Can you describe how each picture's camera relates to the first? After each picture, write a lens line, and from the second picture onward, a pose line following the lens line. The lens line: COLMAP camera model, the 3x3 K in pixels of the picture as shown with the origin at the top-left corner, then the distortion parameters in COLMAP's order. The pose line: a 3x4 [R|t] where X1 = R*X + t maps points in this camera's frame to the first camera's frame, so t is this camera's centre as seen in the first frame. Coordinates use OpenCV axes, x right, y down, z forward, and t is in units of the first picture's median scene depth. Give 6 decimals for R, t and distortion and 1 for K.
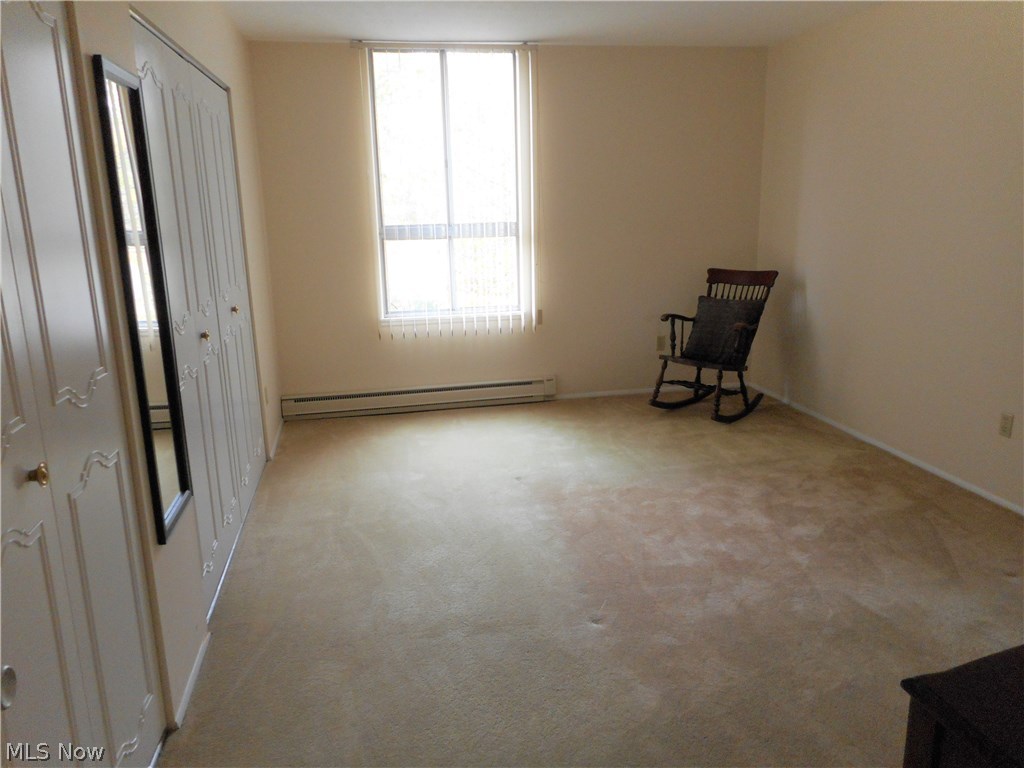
lens RADIAL K [[768.7, 0, 513.1], [0, 768.7, 383.7], [0, 0, 1]] dist [-0.007199, 0.003614]
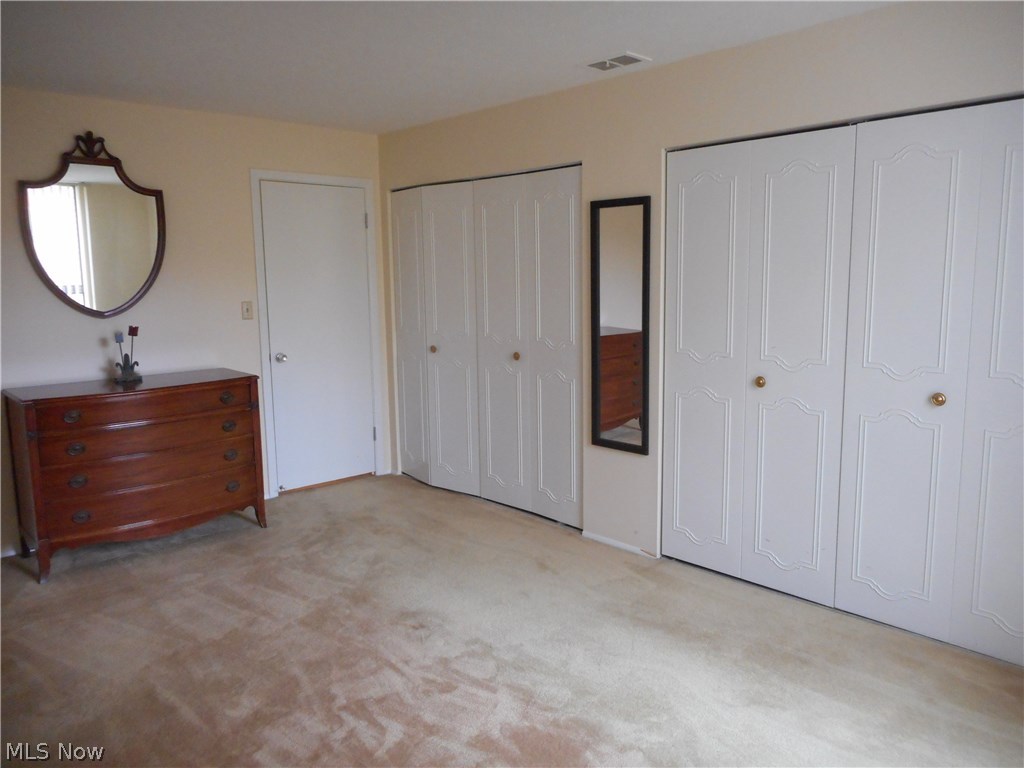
lens RADIAL K [[768.7, 0, 512.5], [0, 768.7, 382.2], [0, 0, 1]] dist [-0.007199, 0.003614]
pose [[0.830322, -0.070420, 0.552817, -0.162968], [0.128420, 0.989465, -0.066843, 0.237997], [-0.542286, 0.126494, 0.830617, -0.889821]]
